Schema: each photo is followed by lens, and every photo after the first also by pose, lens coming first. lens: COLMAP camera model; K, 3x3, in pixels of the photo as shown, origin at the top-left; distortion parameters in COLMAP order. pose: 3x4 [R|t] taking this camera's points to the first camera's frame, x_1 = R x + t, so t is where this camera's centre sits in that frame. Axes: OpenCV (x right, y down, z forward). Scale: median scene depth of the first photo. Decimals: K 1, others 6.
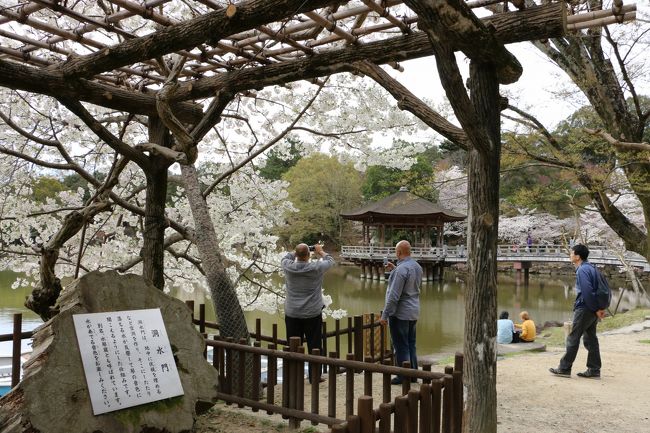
lens RADIAL K [[689.7, 0, 325.0], [0, 689.7, 217.7], [0, 0, 1]] dist [-0.001376, 0.000000]
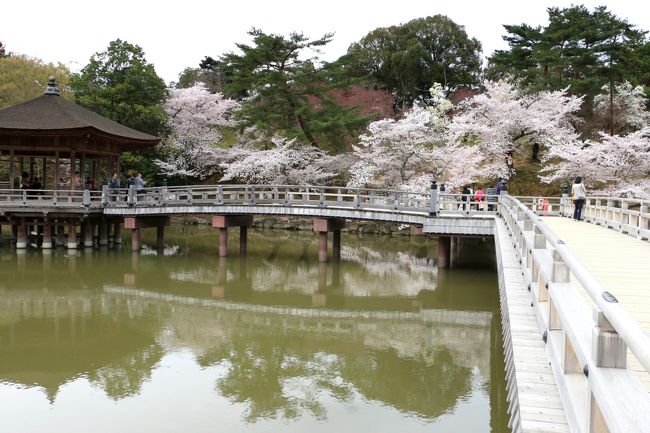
lens RADIAL K [[689.7, 0, 325.0], [0, 689.7, 216.2], [0, 0, 1]] dist [-0.001376, 0.000000]
pose [[0.965805, -0.003020, 0.259253, 0.201333], [-0.015041, 0.997595, 0.067654, 0.023819], [-0.258834, -0.069240, 0.963437, 0.404676]]
